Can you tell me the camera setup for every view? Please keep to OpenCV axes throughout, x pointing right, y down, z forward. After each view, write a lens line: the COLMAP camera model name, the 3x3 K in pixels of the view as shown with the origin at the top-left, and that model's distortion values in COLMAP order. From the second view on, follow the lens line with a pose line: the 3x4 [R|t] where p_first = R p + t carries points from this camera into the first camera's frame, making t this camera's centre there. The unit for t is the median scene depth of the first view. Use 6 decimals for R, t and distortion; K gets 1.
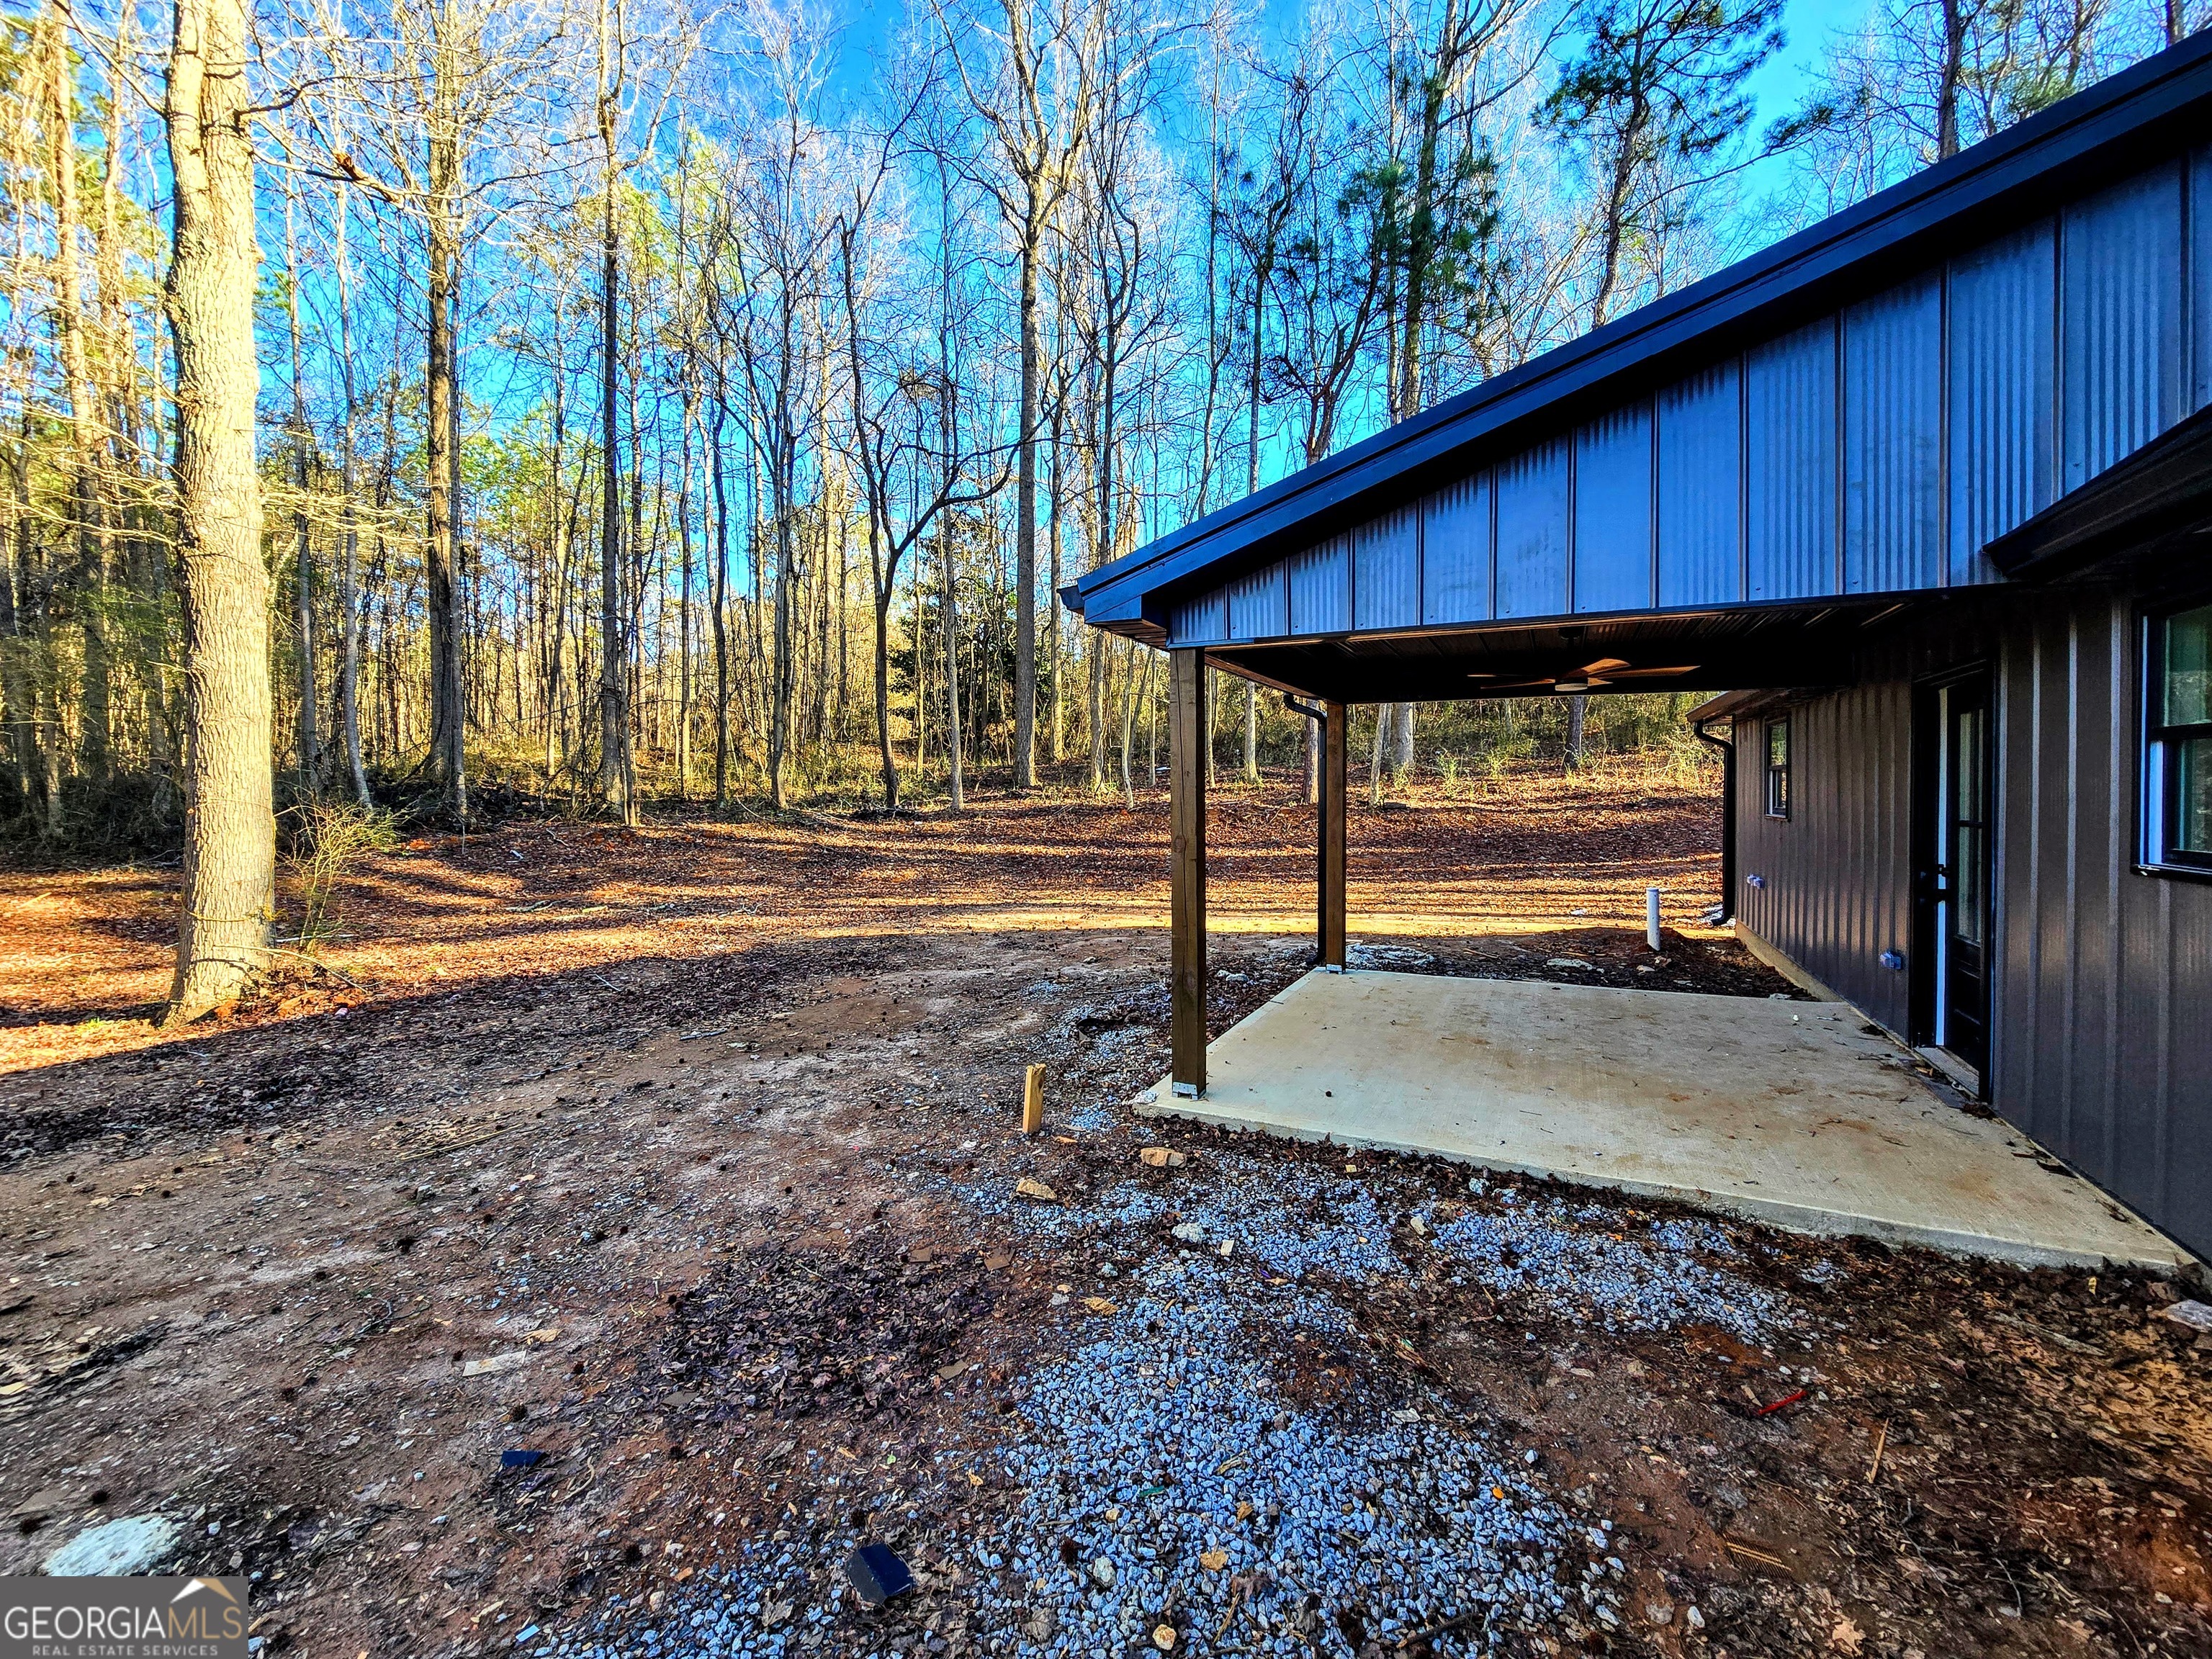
lens RADIAL K [[904.2, 0, 1115.7], [0, 904.2, 803.0], [0, 0, 1]] dist [0.000268, -0.003470]
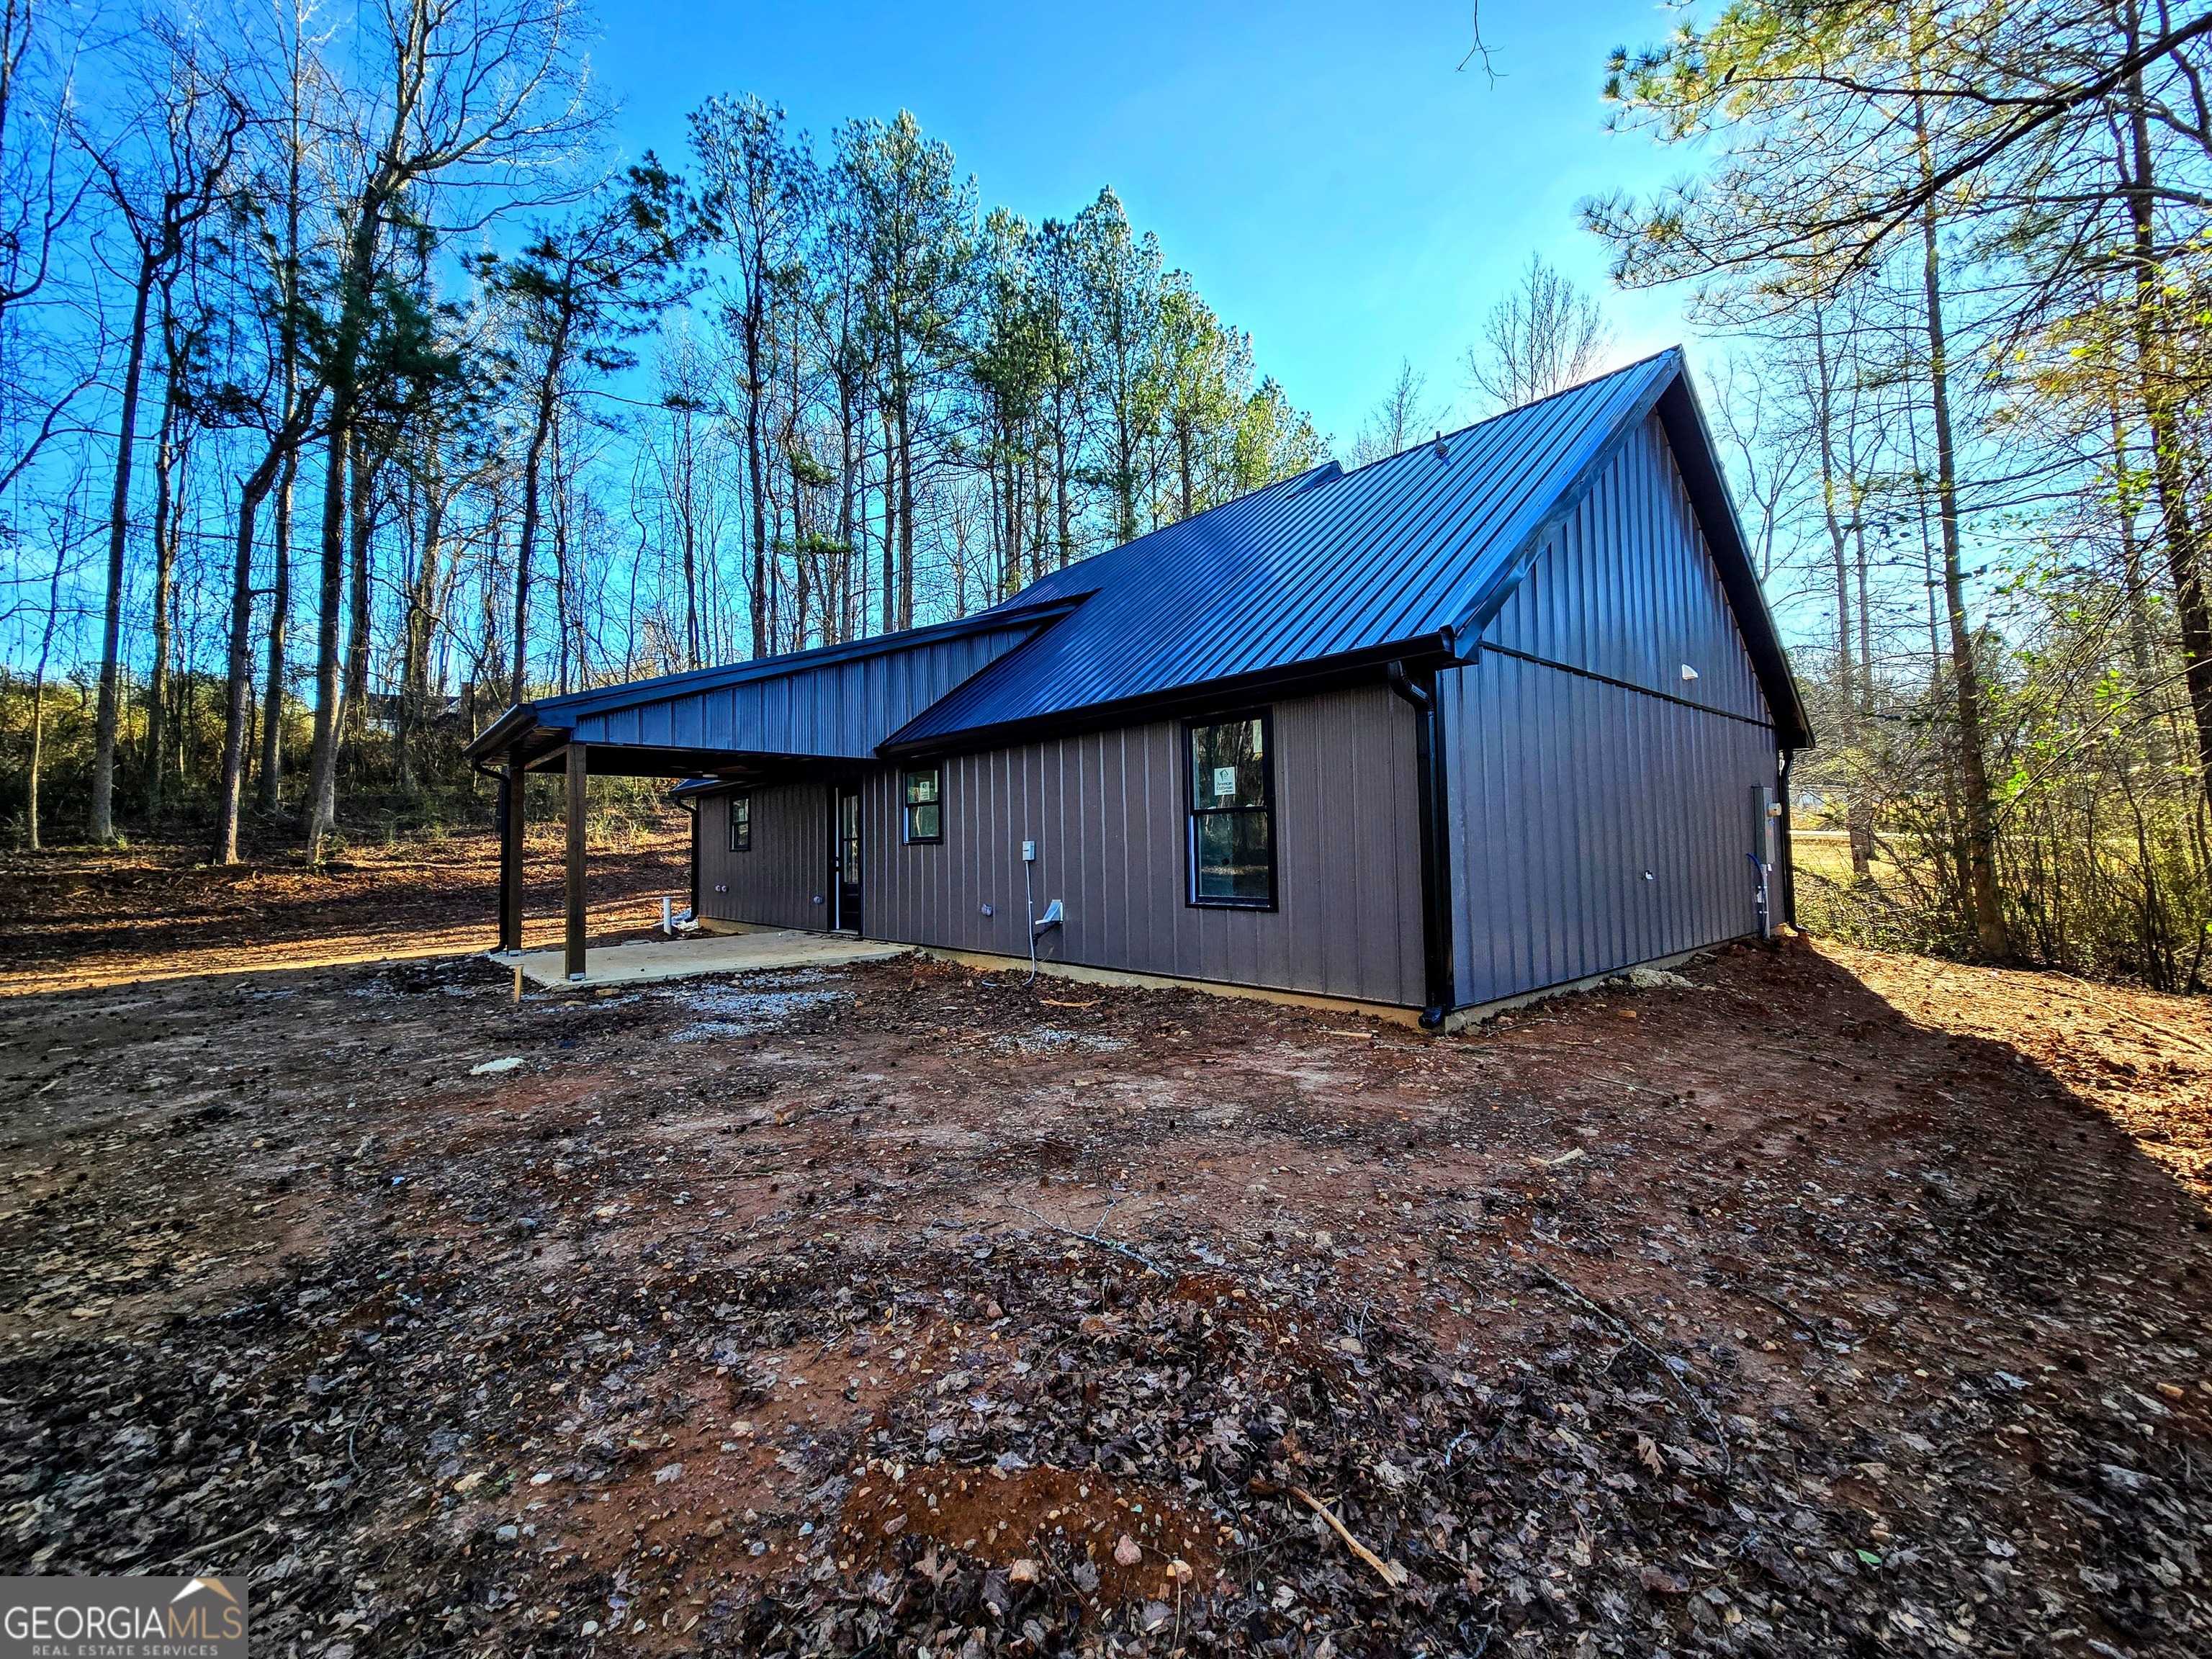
lens RADIAL K [[904.2, 0, 1115.7], [0, 904.2, 803.0], [0, 0, 1]] dist [0.000268, -0.003470]
pose [[0.369516, 0.073218, 0.926335, -0.900159], [0.021478, 0.995952, -0.087288, 0.117528], [-0.928976, 0.052150, 0.366448, -0.524340]]
